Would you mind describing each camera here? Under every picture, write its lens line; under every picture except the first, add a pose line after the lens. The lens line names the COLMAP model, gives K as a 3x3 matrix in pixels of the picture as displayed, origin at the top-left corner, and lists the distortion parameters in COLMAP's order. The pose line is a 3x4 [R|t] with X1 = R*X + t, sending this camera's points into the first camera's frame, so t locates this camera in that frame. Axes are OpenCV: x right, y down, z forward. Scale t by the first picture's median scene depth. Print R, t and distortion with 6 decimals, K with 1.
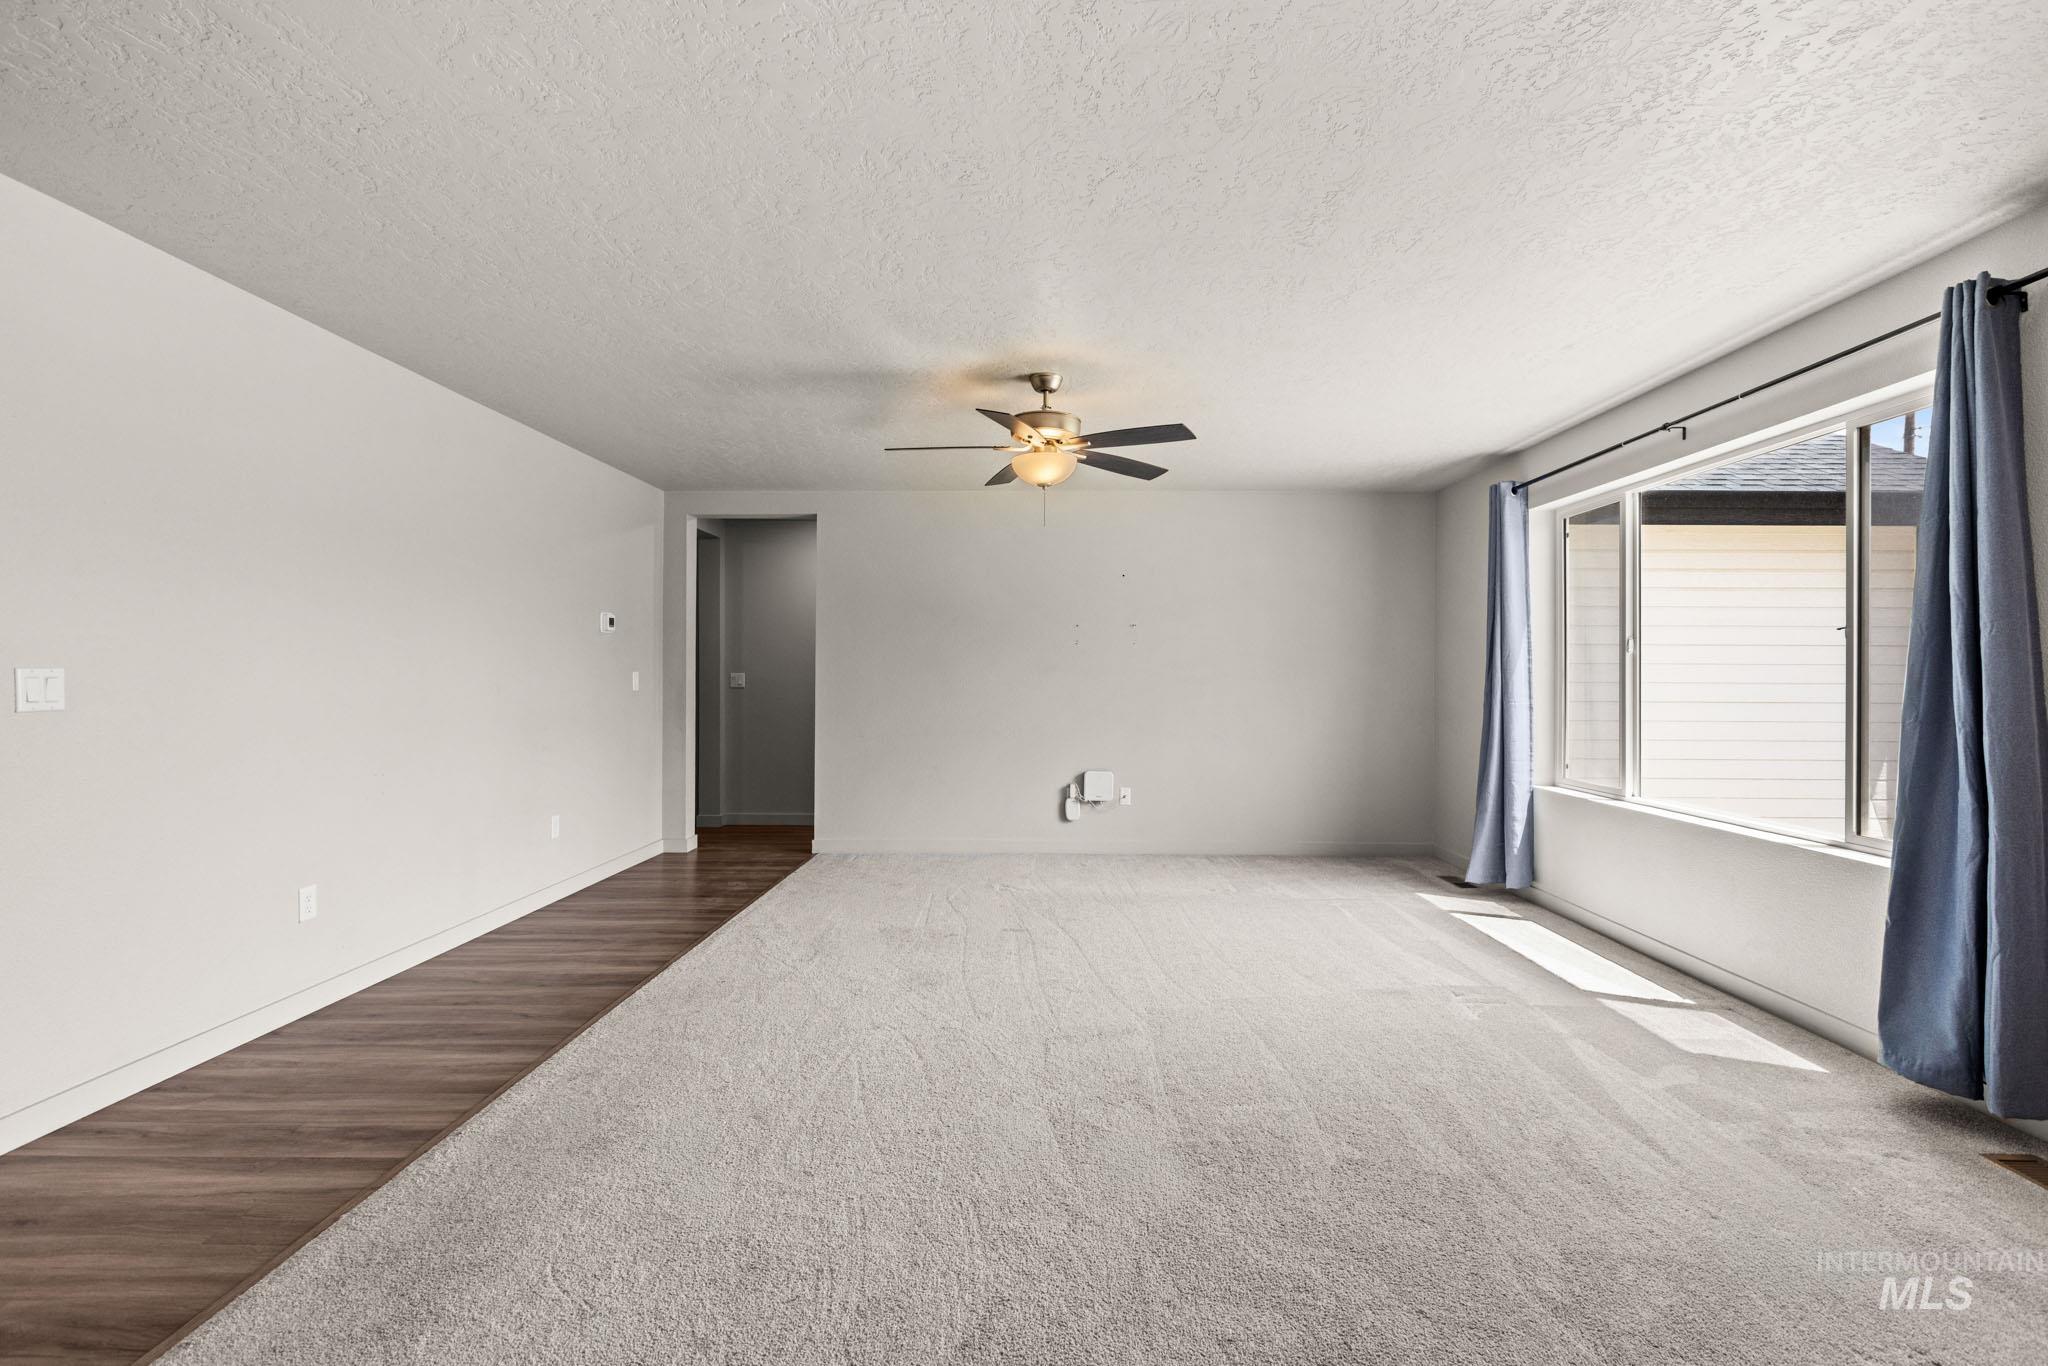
lens RADIAL K [[924.2, 0, 1024.6], [0, 924.2, 678.0], [0, 0, 1]] dist [0.004123, -0.000895]
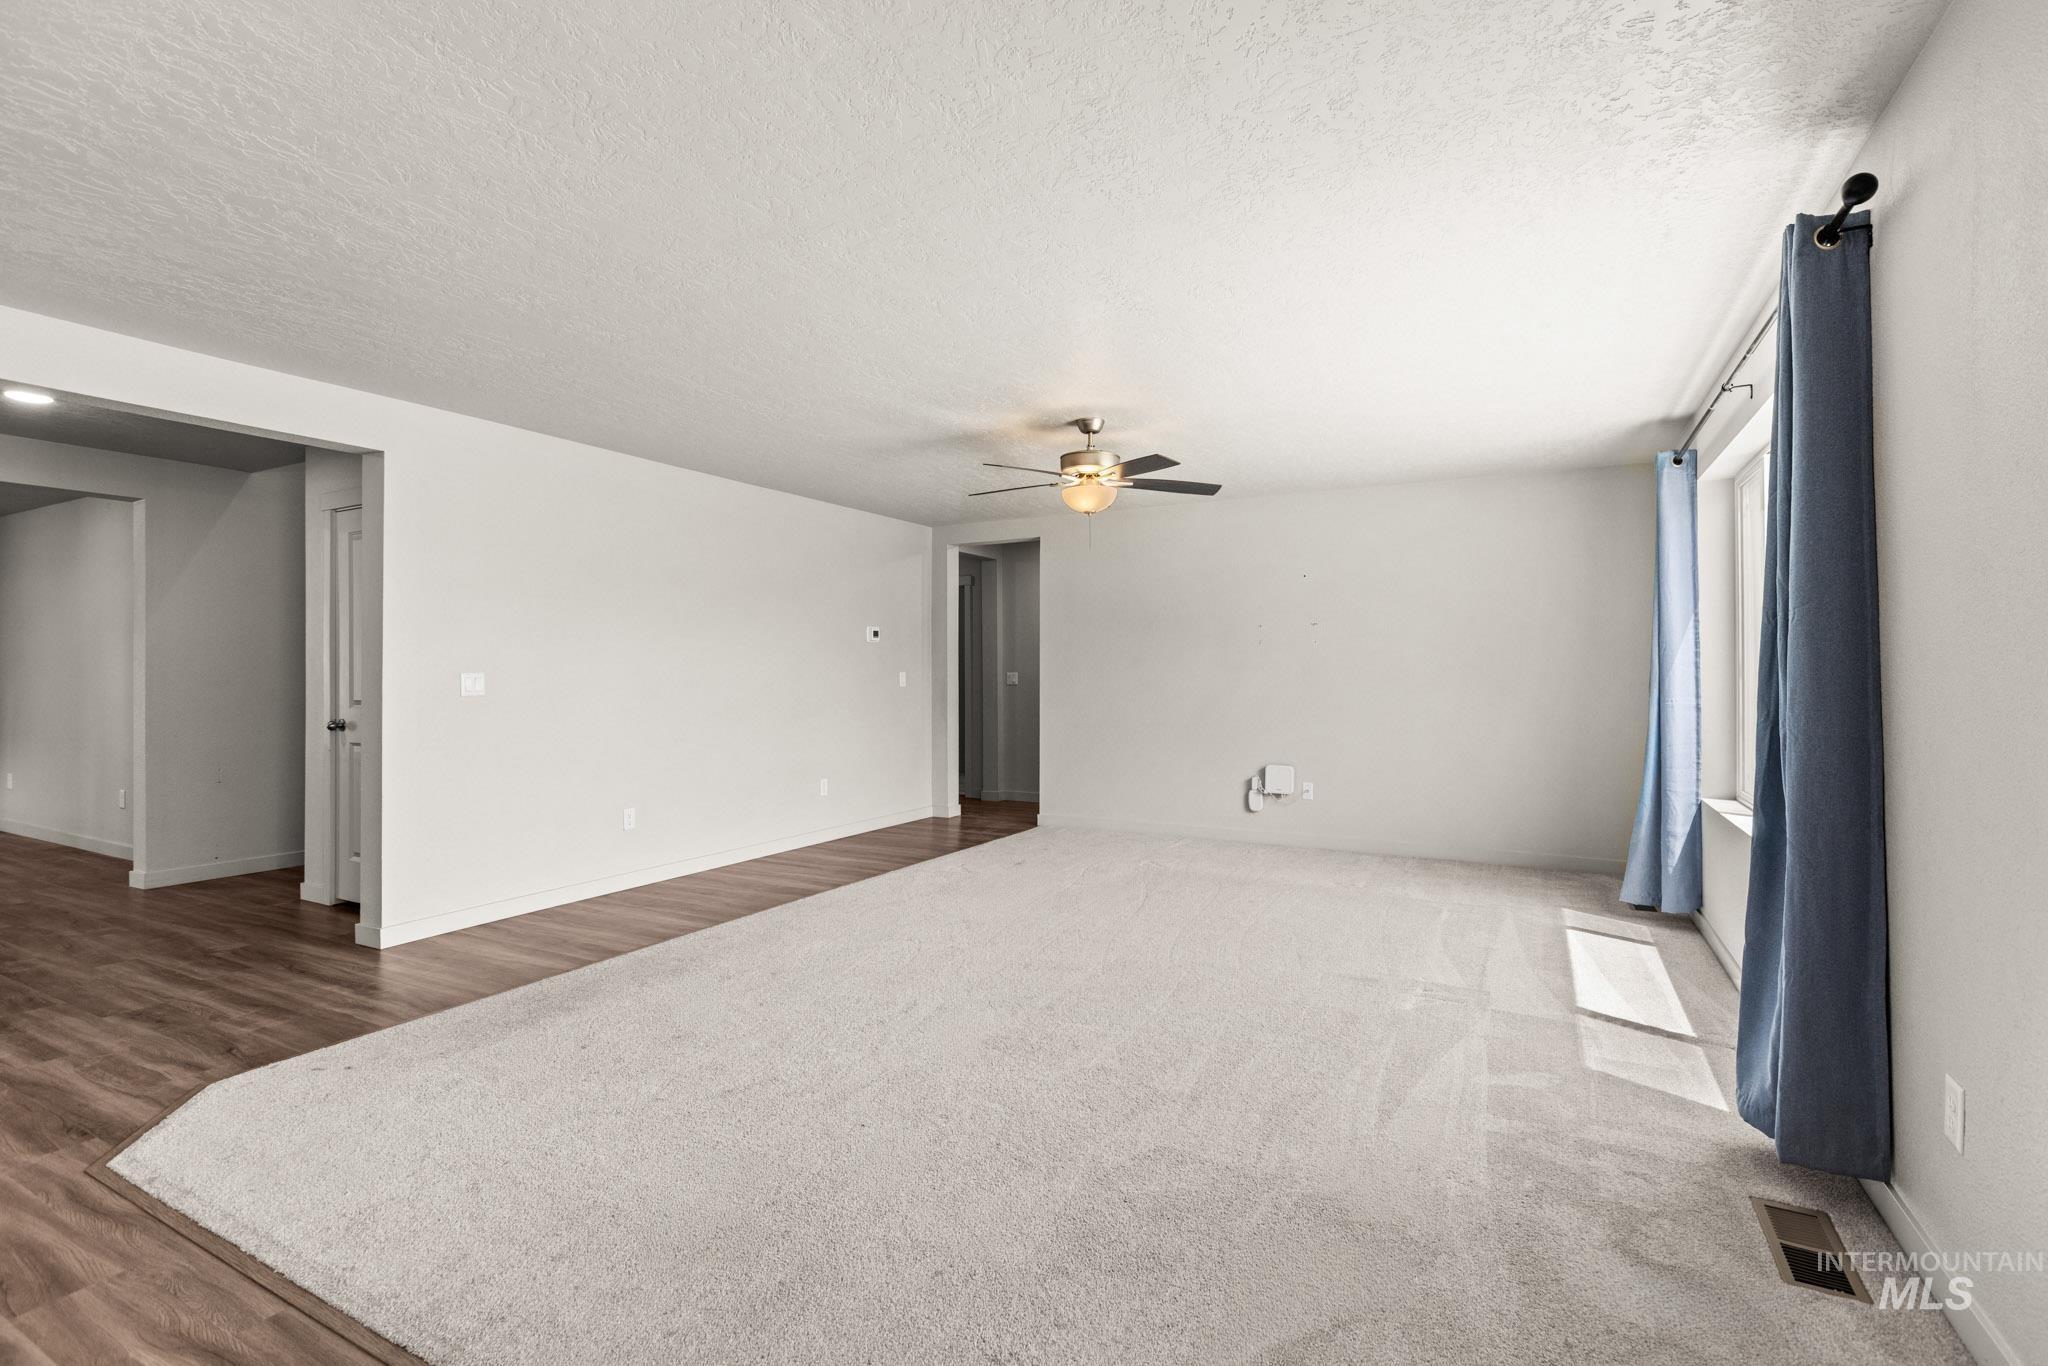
lens RADIAL K [[924.2, 0, 1031.6], [0, 924.2, 677.2], [0, 0, 1]] dist [0.004123, -0.000895]
pose [[0.887643, -0.002897, -0.460523, 0.441445], [0.003397, 0.999994, 0.000258, 0.000762], [0.460520, -0.001794, 0.887648, -0.070849]]
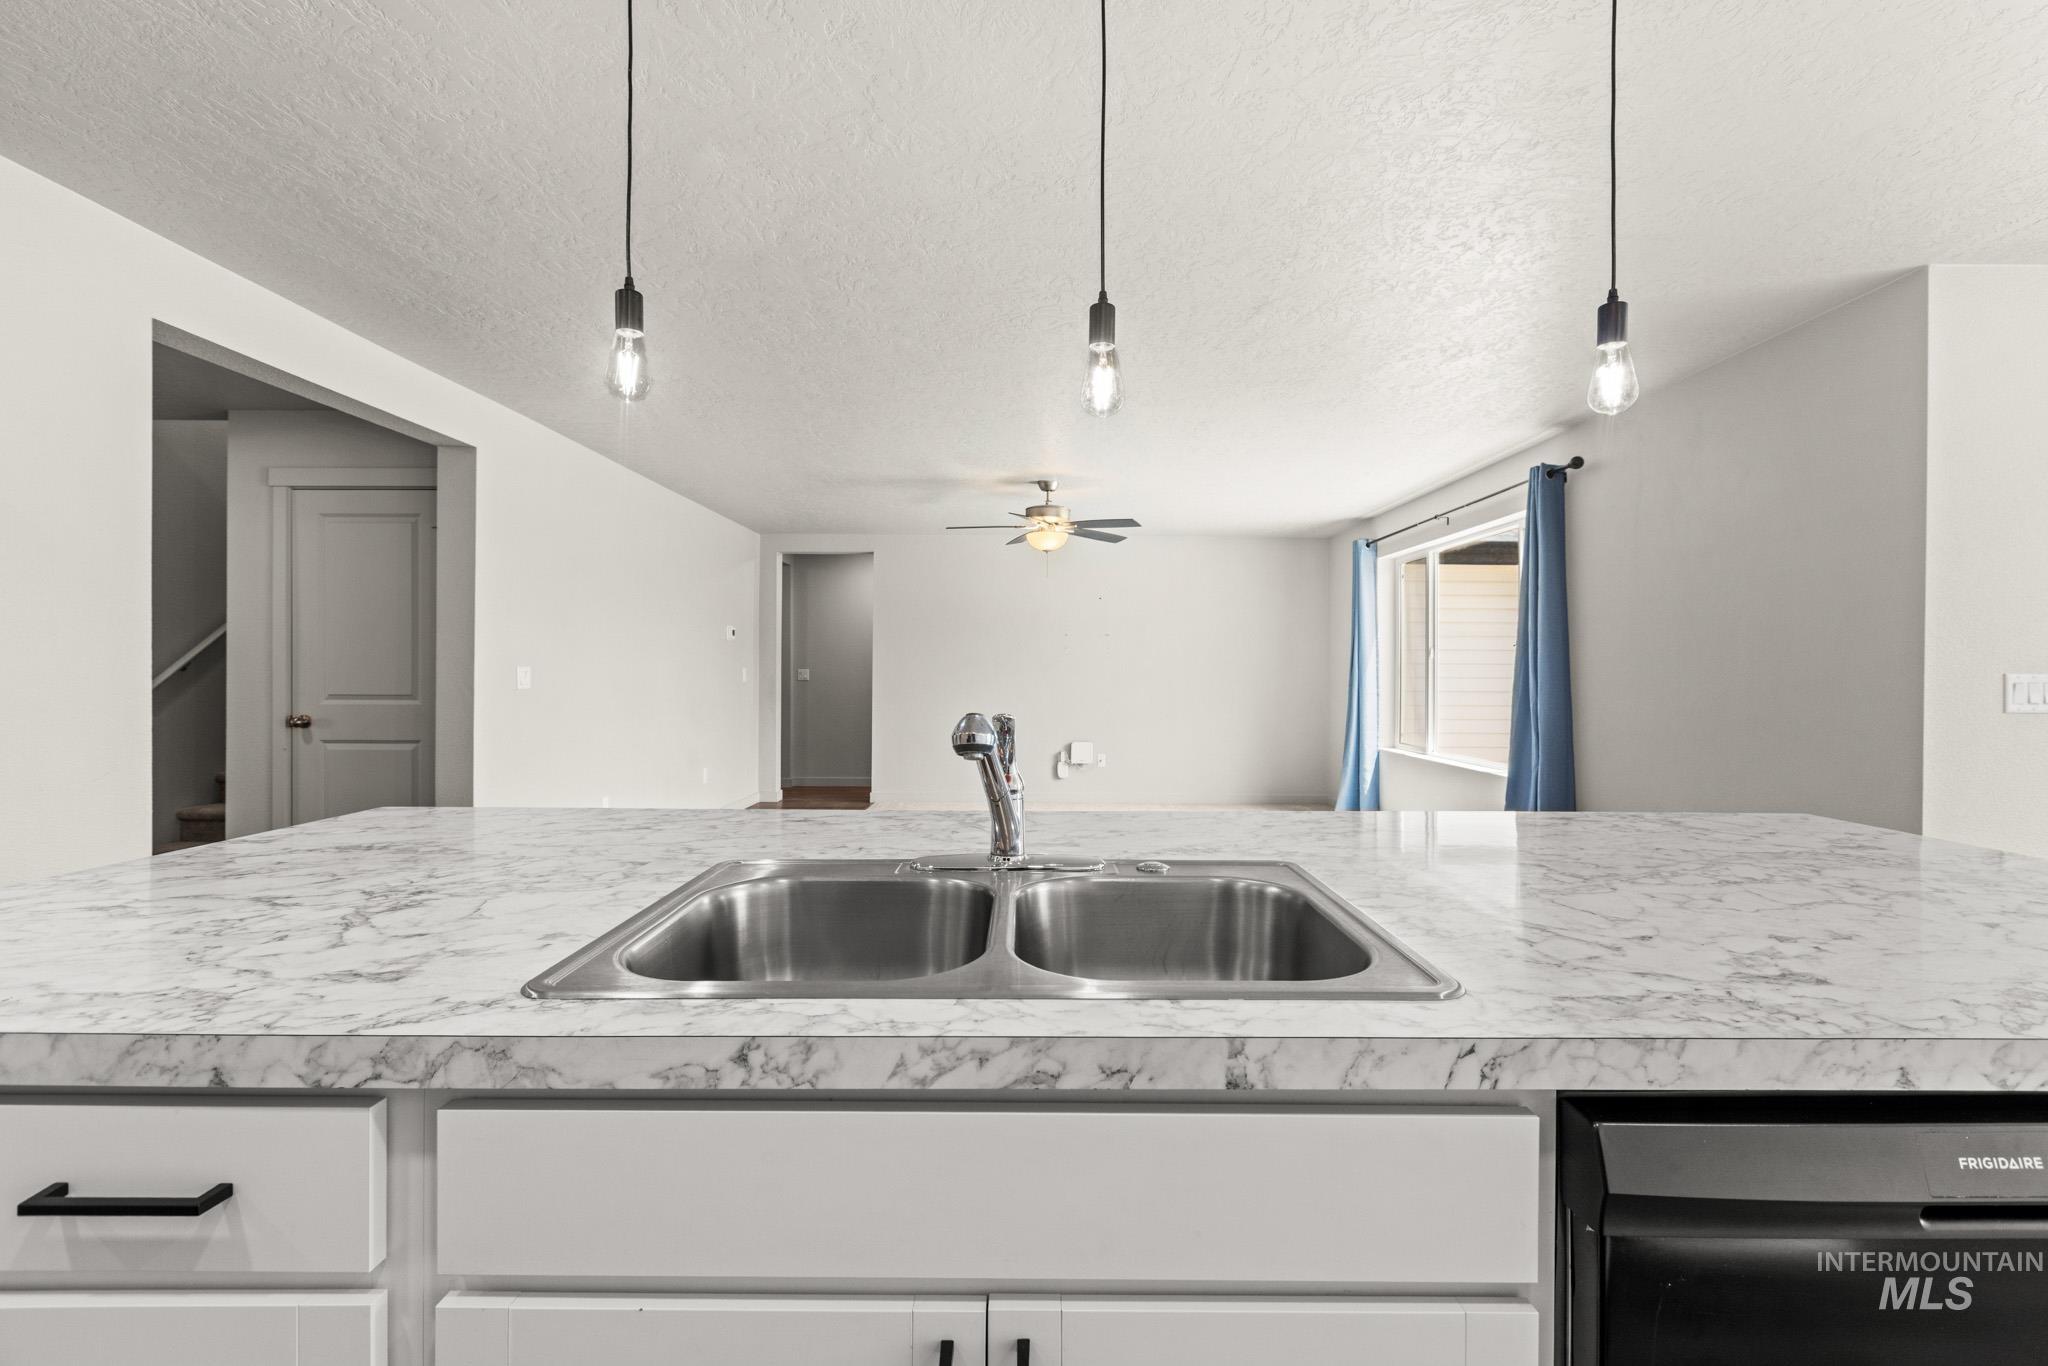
lens RADIAL K [[924.2, 0, 1017.6], [0, 924.2, 679.5], [0, 0, 1]] dist [0.004123, -0.000895]
pose [[0.999959, 0.001948, 0.008832, -0.037674], [-0.002002, 0.999979, 0.006152, 0.000805], [-0.008820, -0.006169, 0.999942, -0.509840]]
